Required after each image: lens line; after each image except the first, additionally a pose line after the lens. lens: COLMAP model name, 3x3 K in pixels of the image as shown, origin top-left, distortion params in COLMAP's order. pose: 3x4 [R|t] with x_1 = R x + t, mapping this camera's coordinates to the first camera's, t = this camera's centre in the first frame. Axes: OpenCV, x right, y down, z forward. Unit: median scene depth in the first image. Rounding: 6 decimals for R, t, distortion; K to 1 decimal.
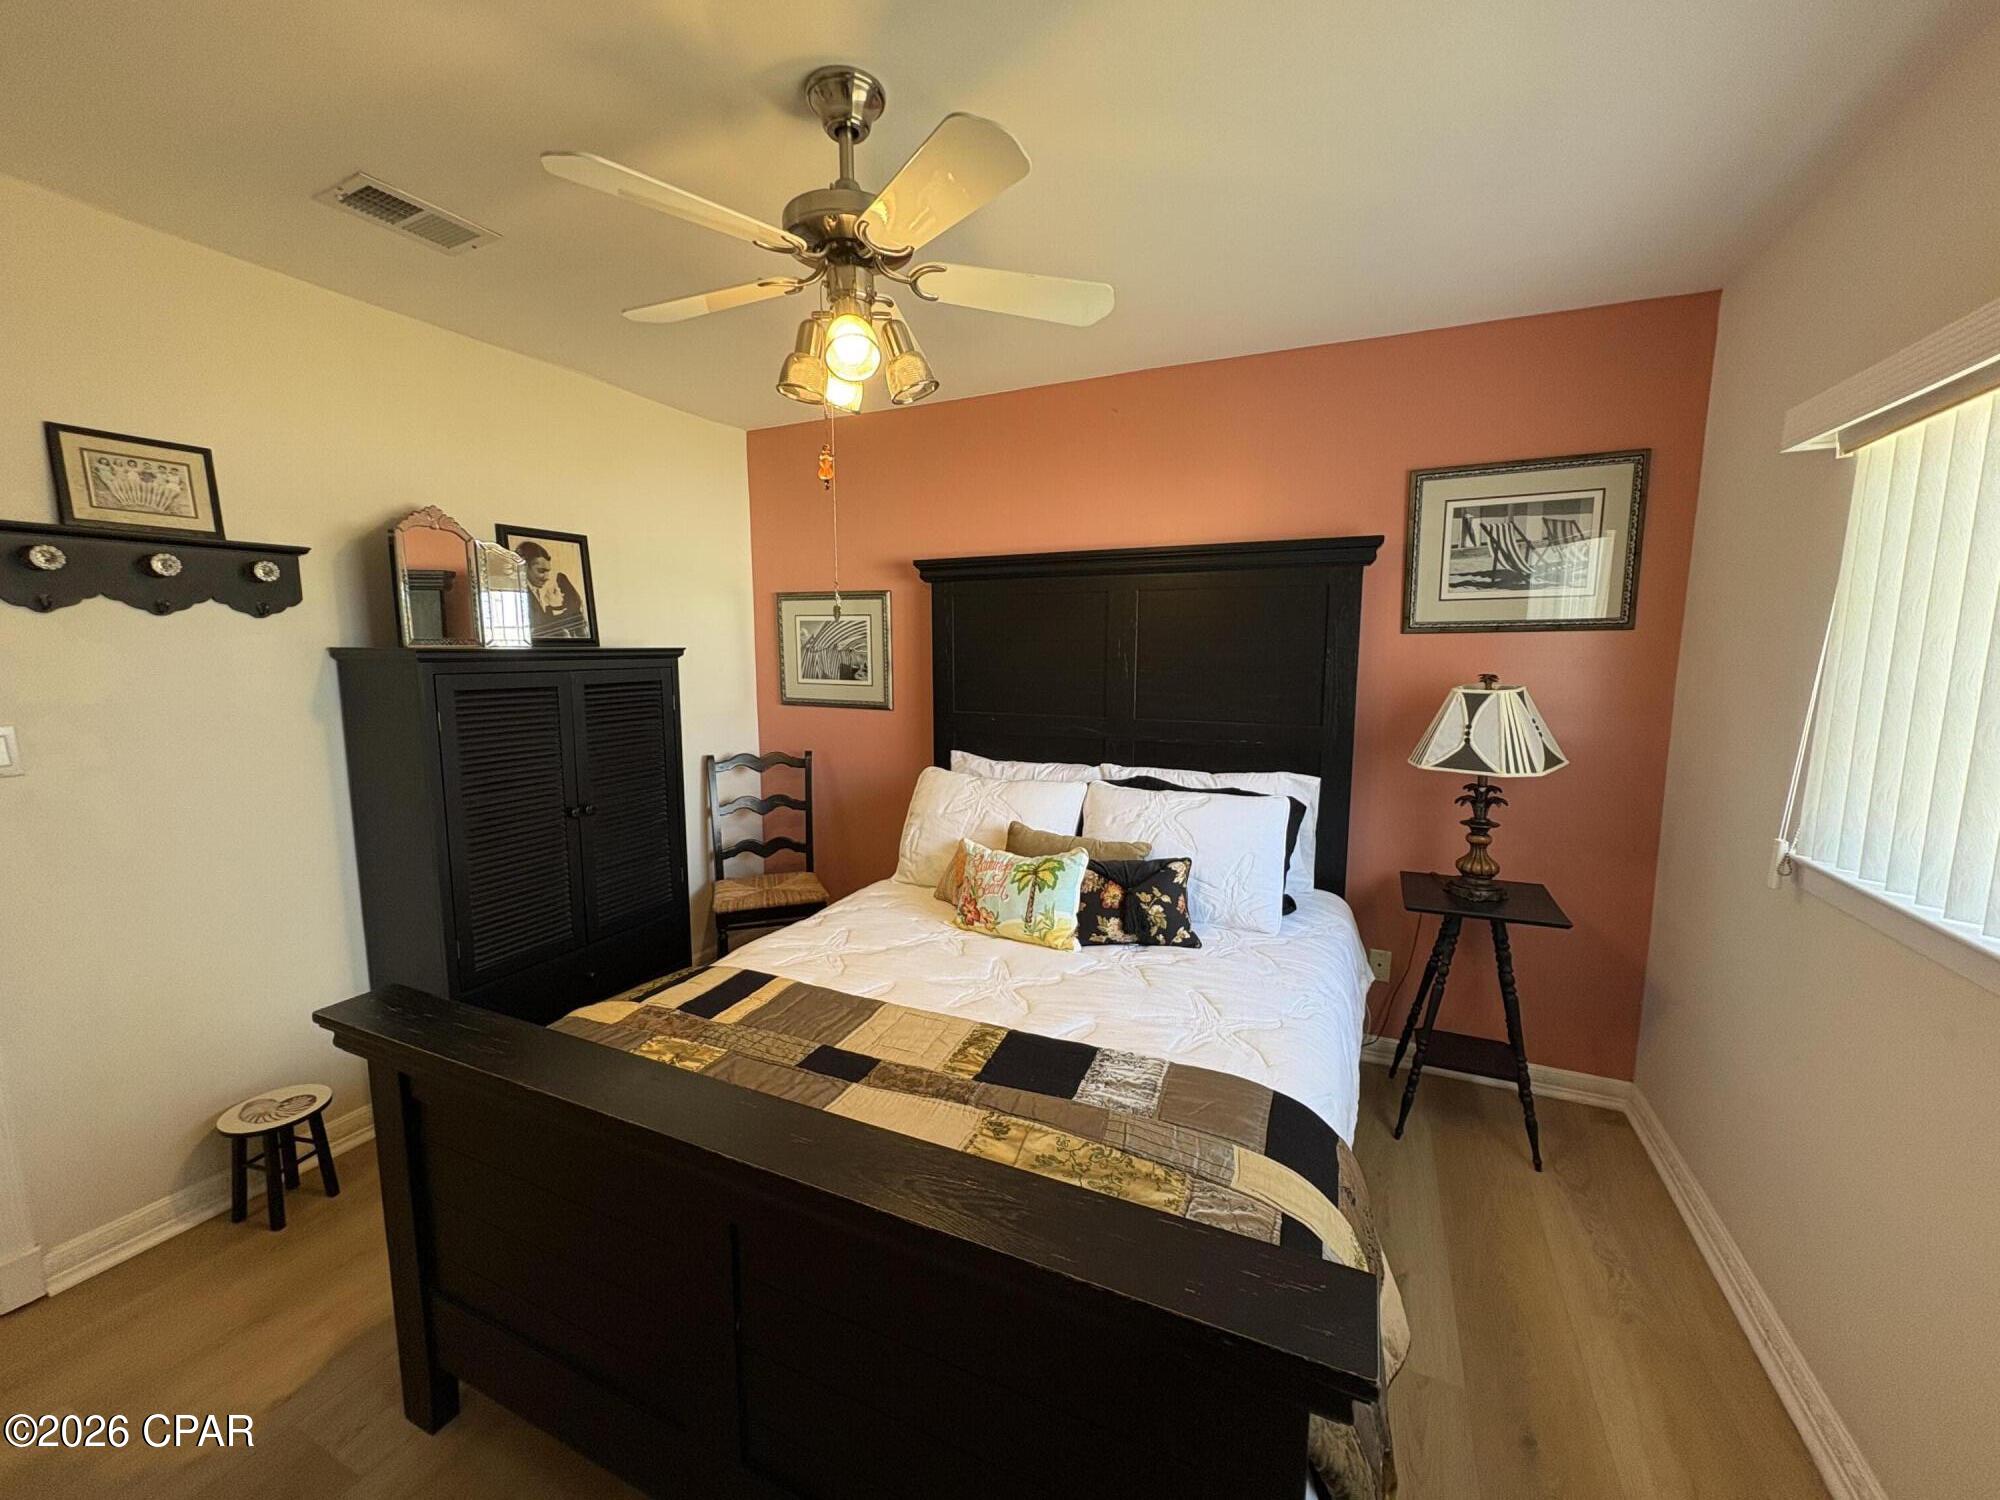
lens RADIAL K [[794.1, 0, 1000.0], [0, 794.1, 750.0], [0, 0, 1]] dist [-0.001436, 0.000418]
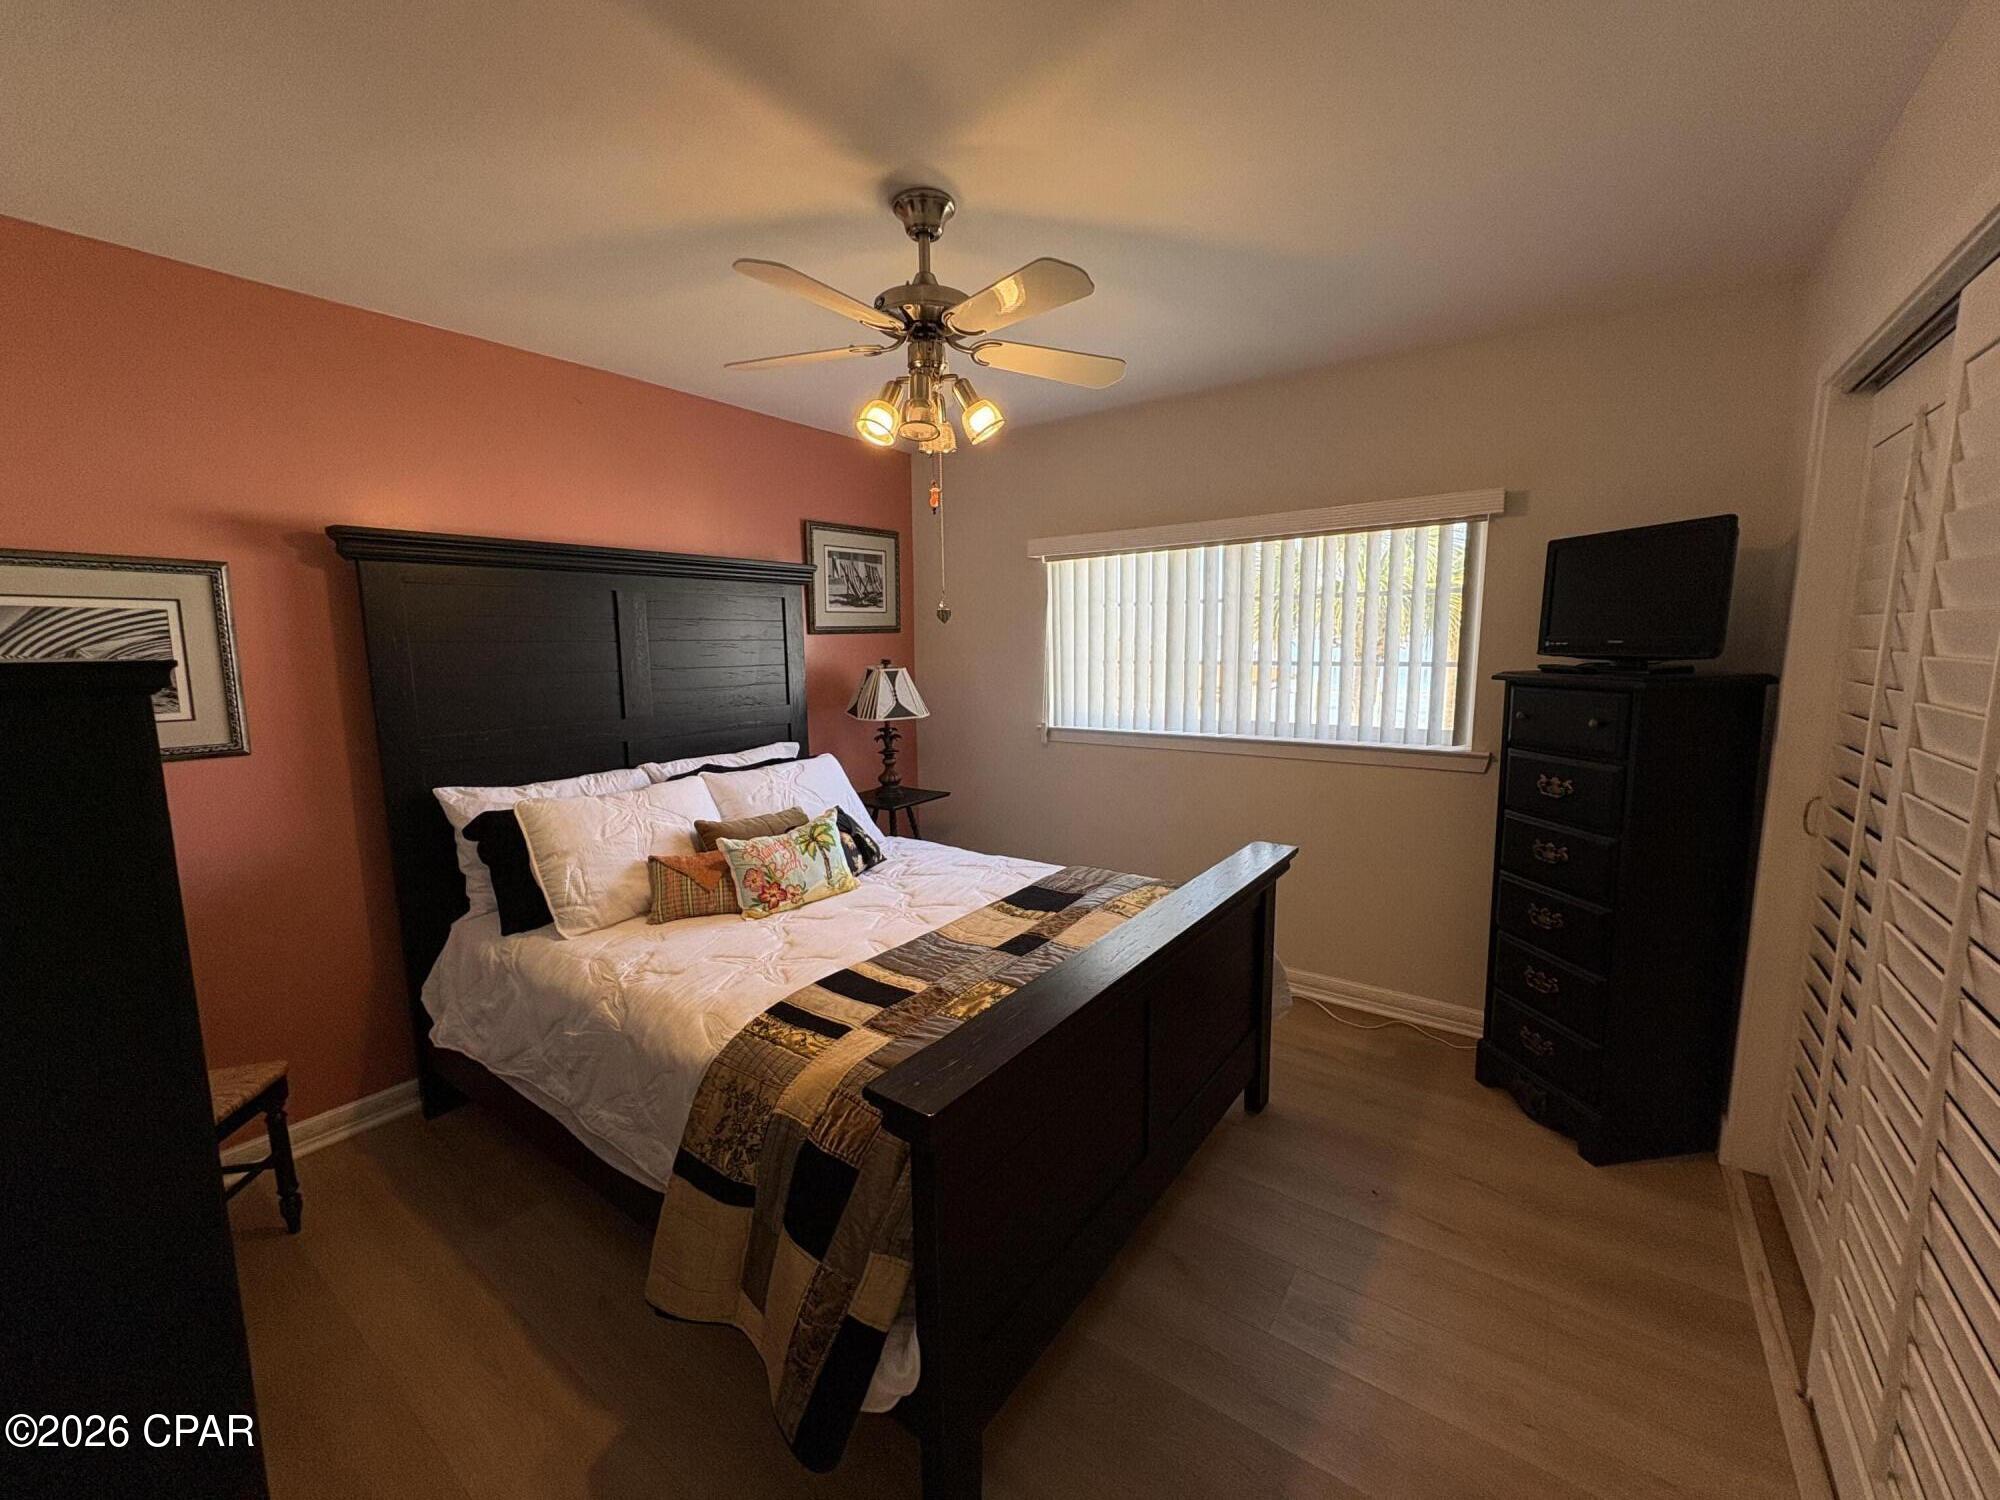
lens RADIAL K [[794.1, 0, 1000.0], [0, 794.1, 750.0], [0, 0, 1]] dist [-0.001436, 0.000418]
pose [[0.197943, -0.137764, 0.970484, -0.899727], [0.142279, 0.983627, 0.110610, -0.056198], [-0.969833, 0.116185, 0.214303, 0.421770]]
